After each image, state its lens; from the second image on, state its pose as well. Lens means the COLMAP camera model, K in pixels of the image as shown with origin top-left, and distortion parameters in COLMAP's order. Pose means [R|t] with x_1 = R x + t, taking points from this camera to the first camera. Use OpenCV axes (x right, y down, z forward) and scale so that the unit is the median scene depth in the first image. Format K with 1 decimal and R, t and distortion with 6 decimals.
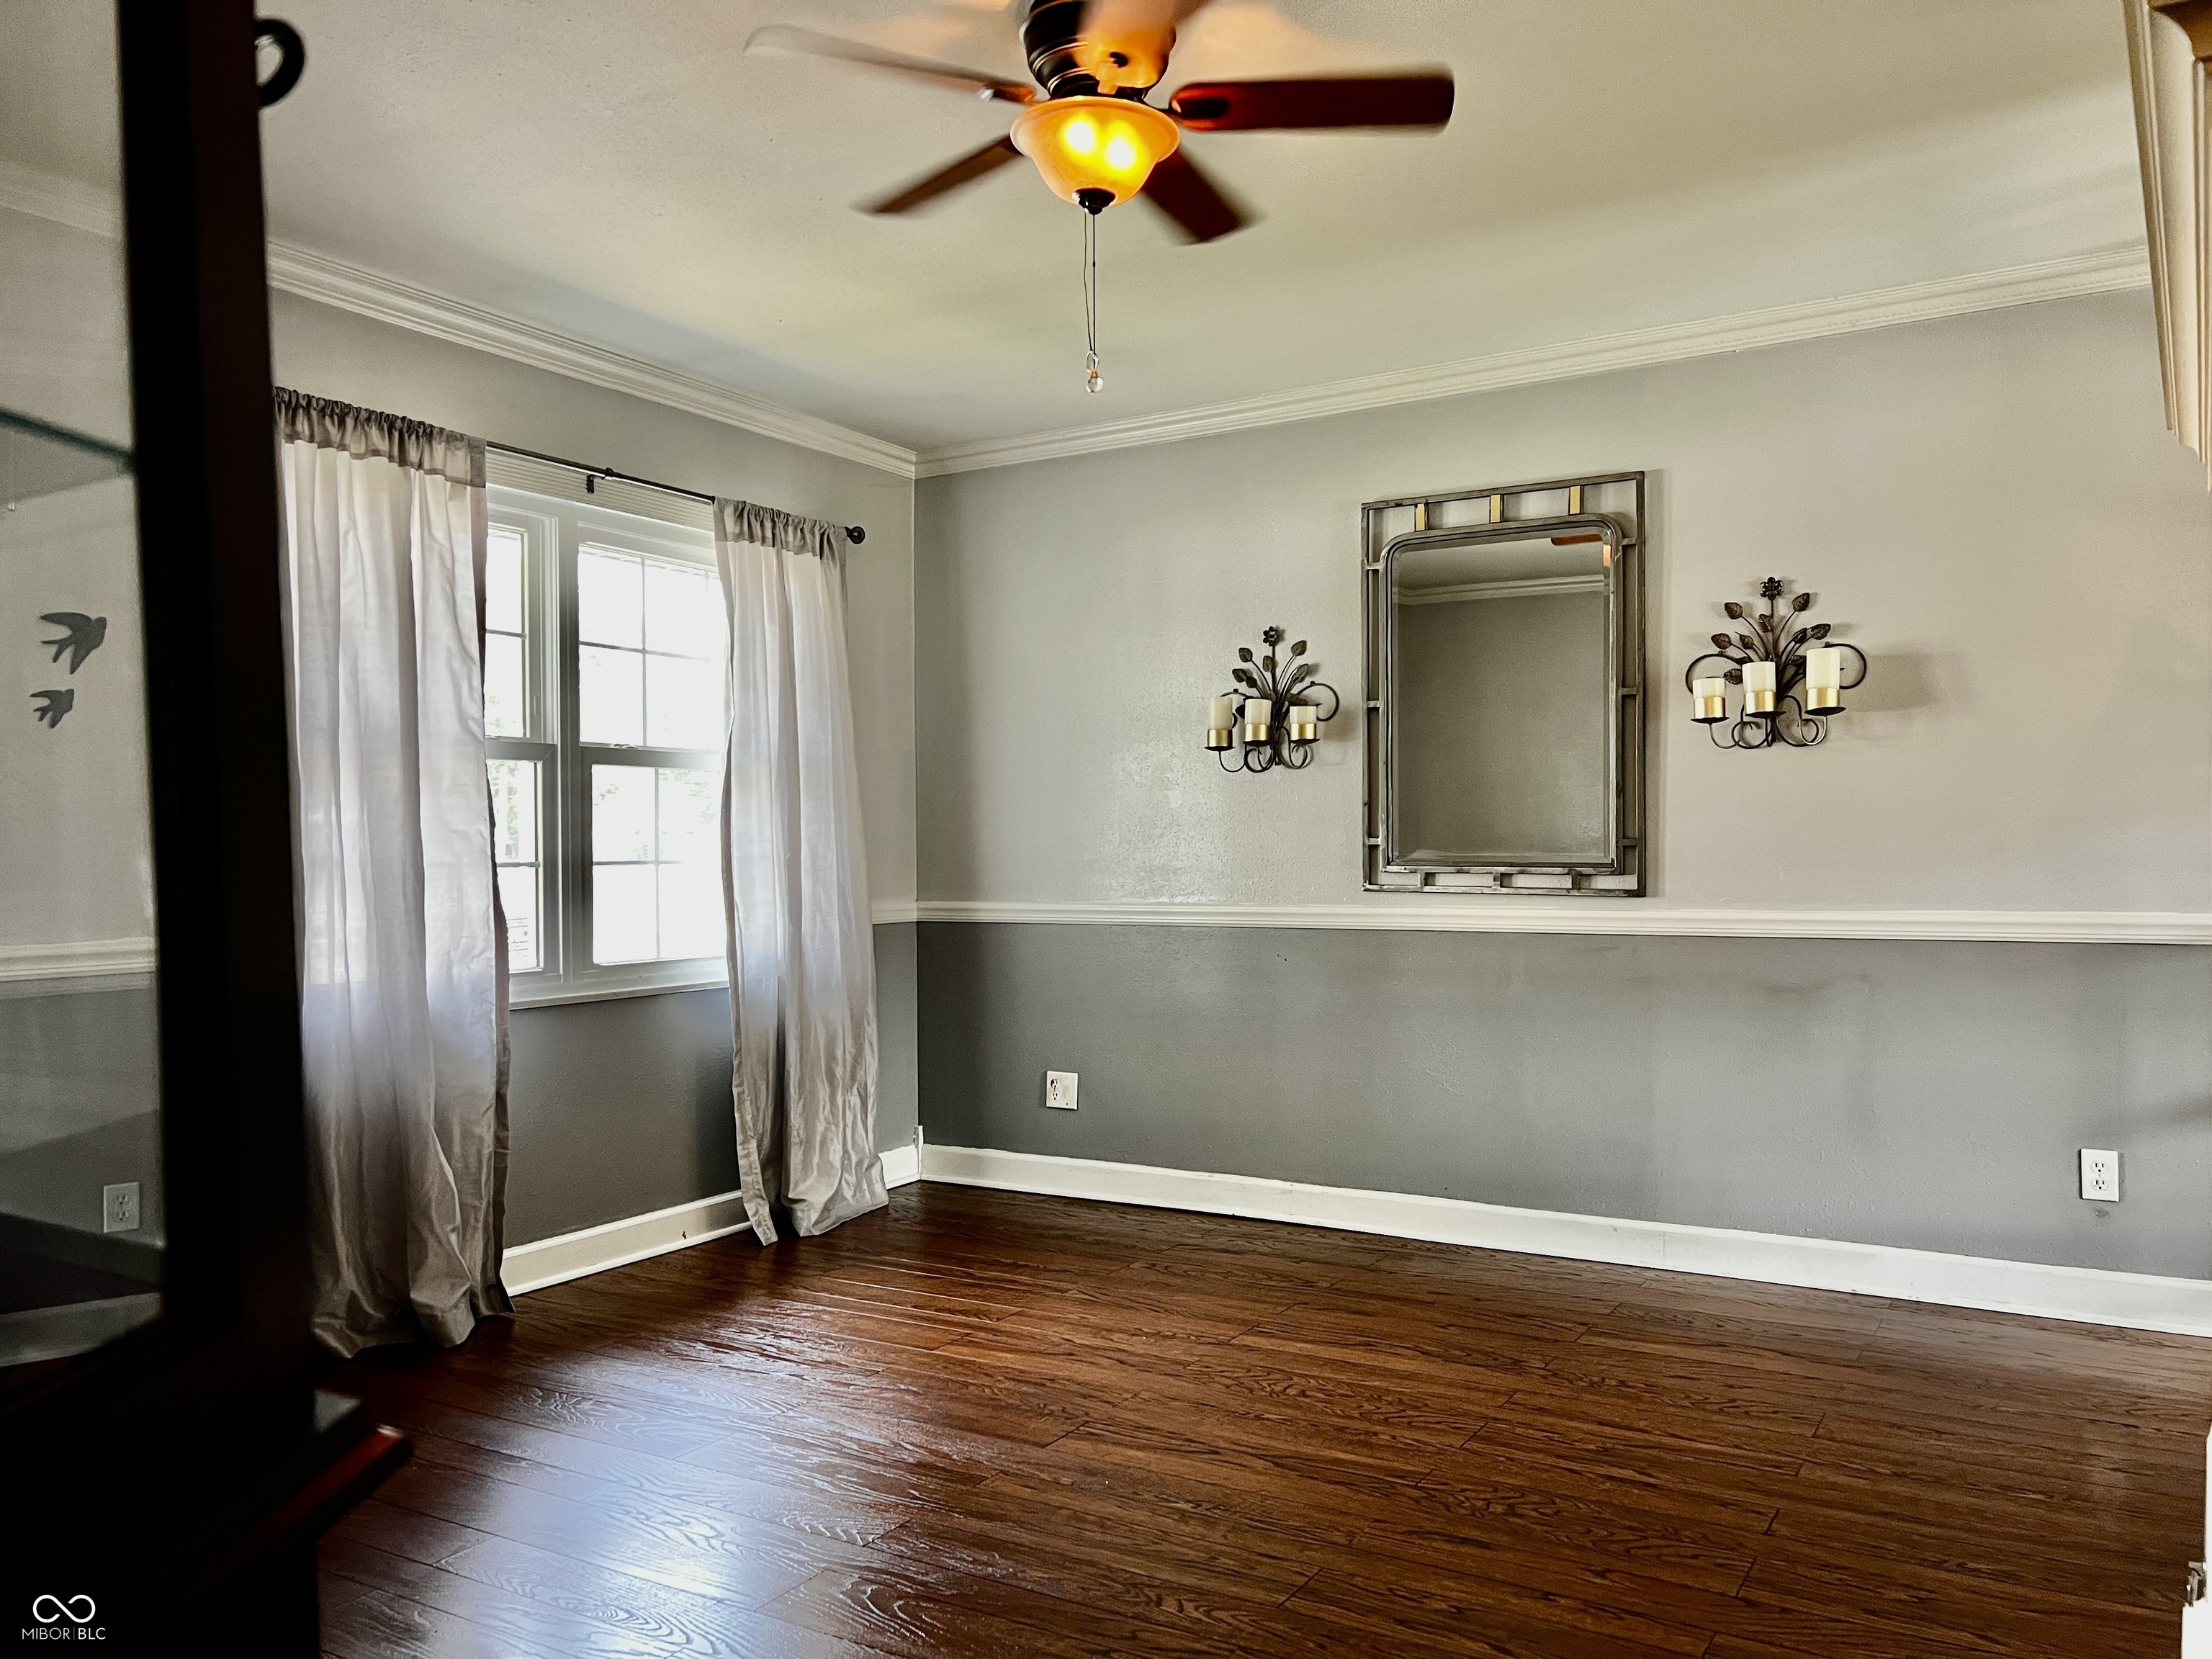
lens RADIAL K [[1642.7, 0, 1118.4], [0, 1642.7, 843.1], [0, 0, 1]] dist [0.009723, 0.001160]
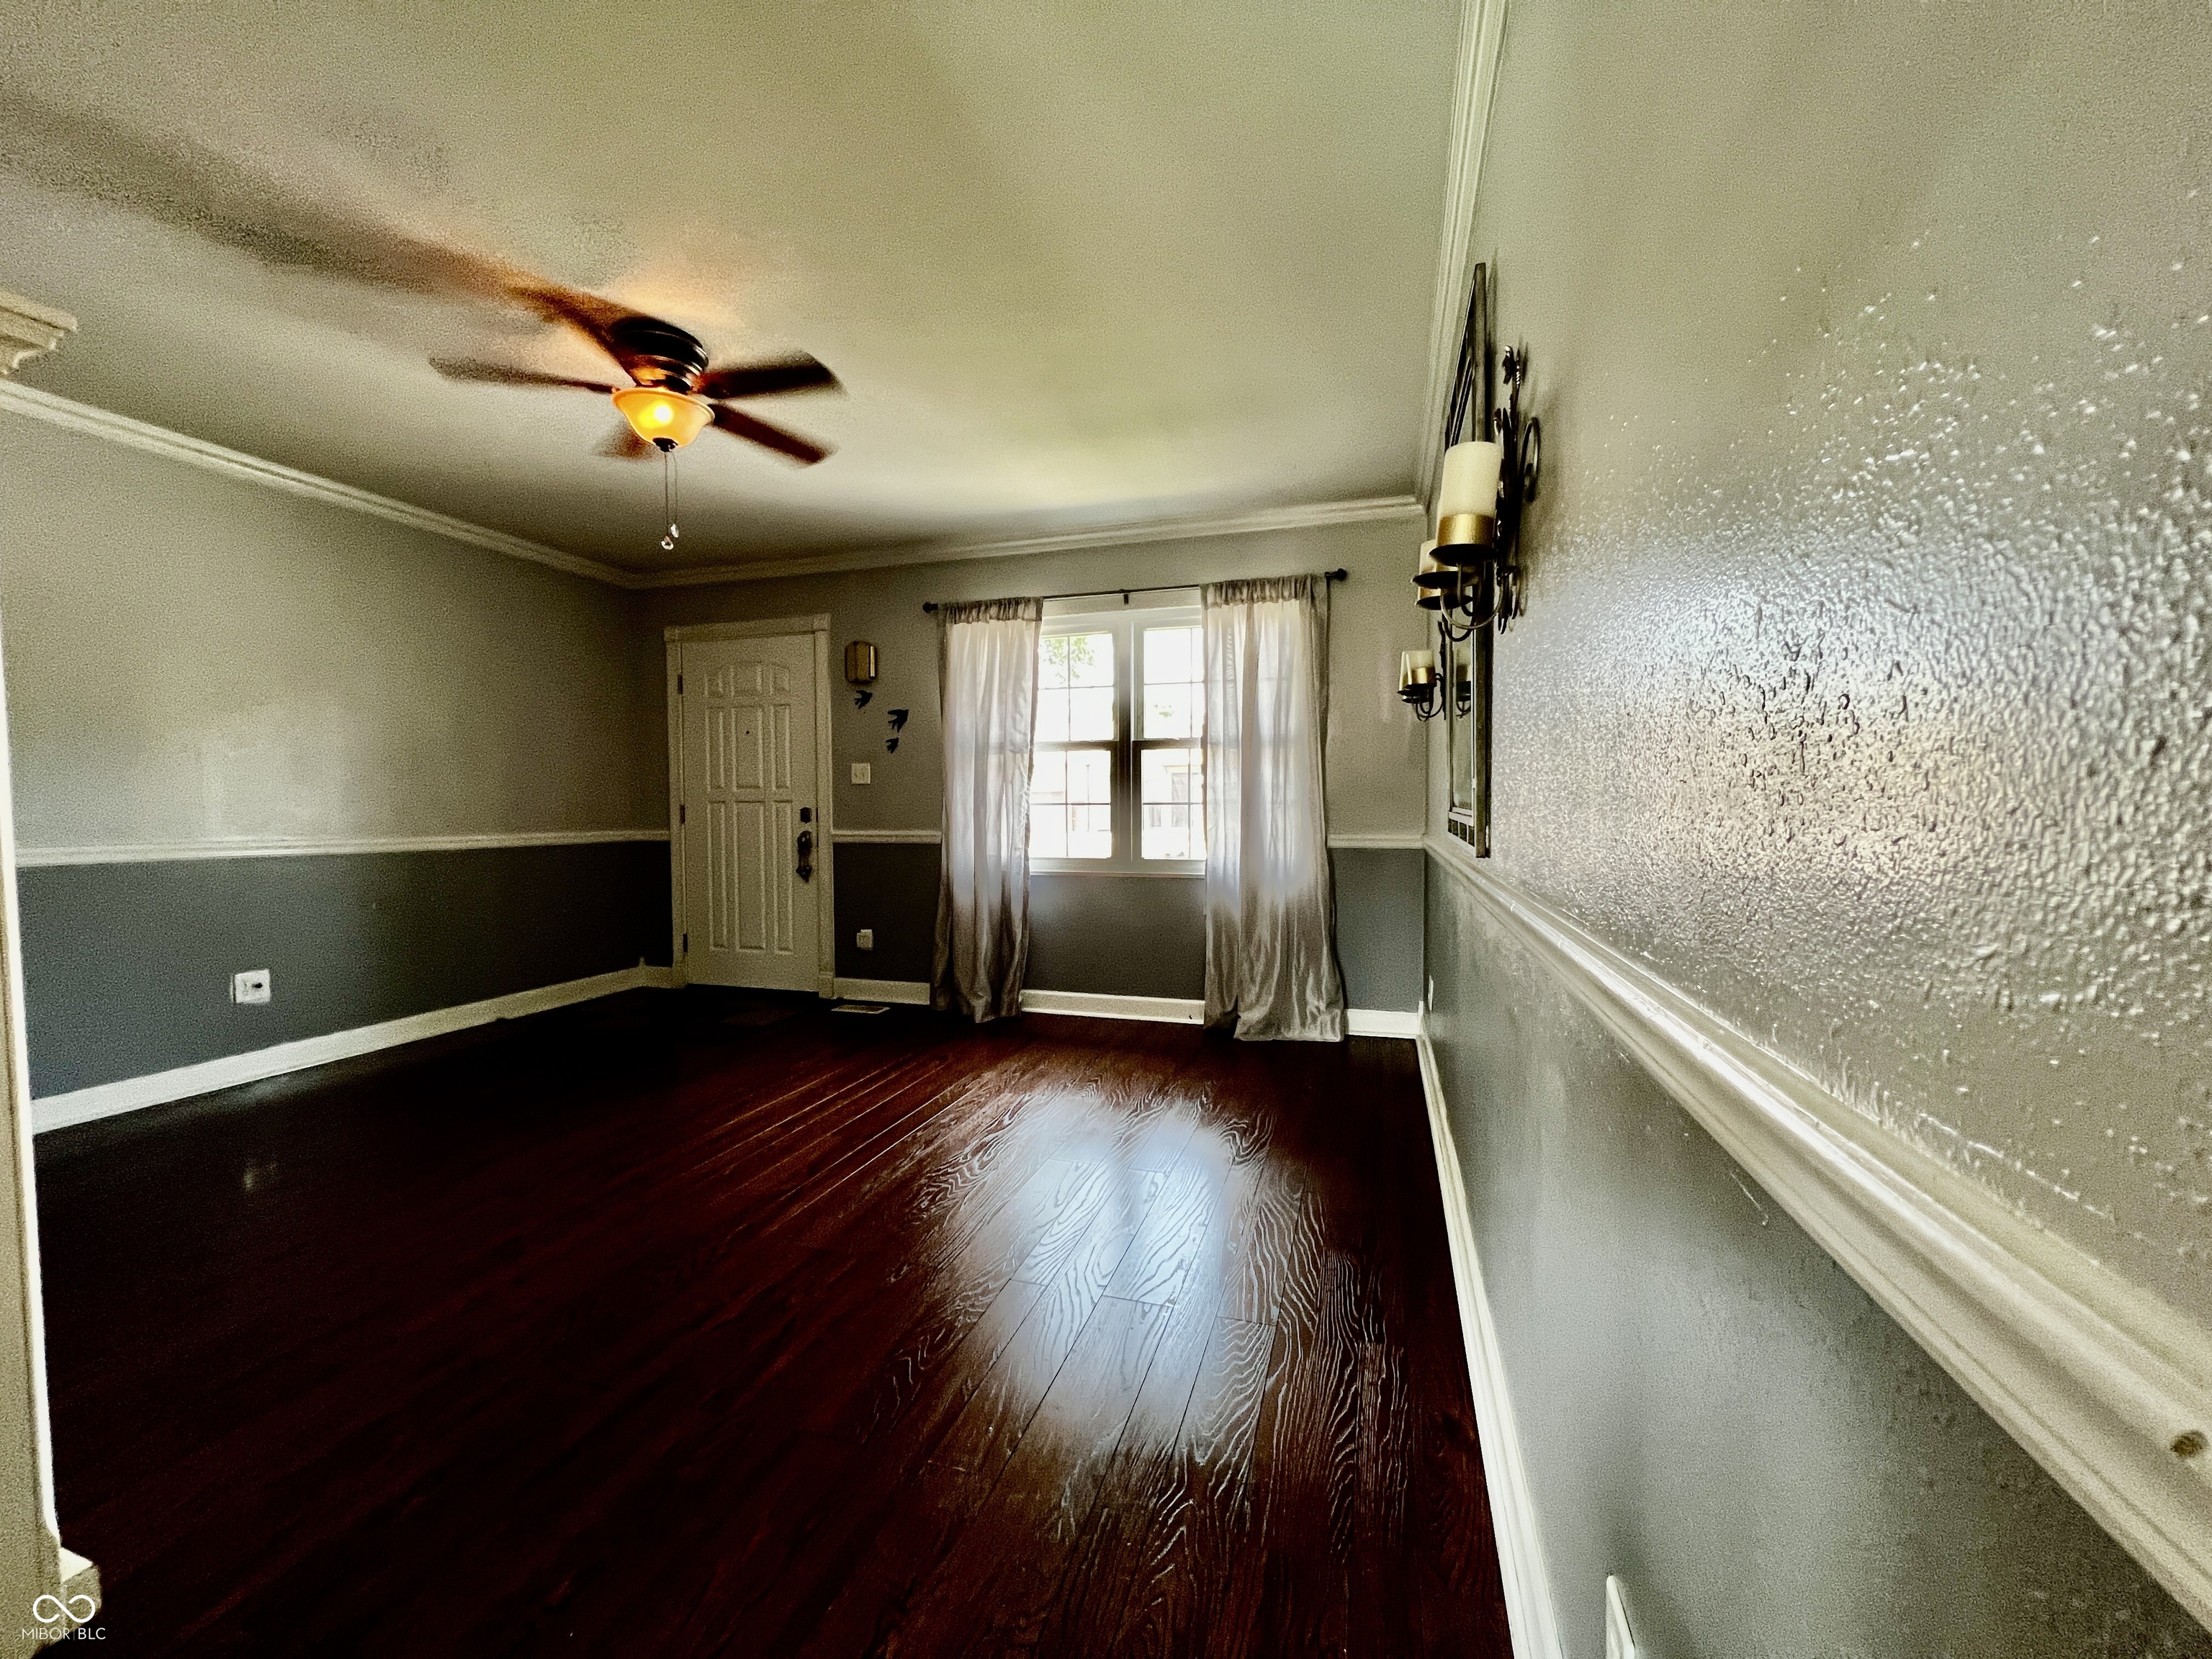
lens RADIAL K [[891.4, 0, 1109.5], [0, 891.4, 833.5], [0, 0, 1]] dist [-0.000503, -0.000010]
pose [[0.247874, 0.047276, -0.967638, 0.478352], [0.011544, 0.998594, 0.051745, -0.004926], [0.968723, -0.023997, 0.246980, 0.531473]]
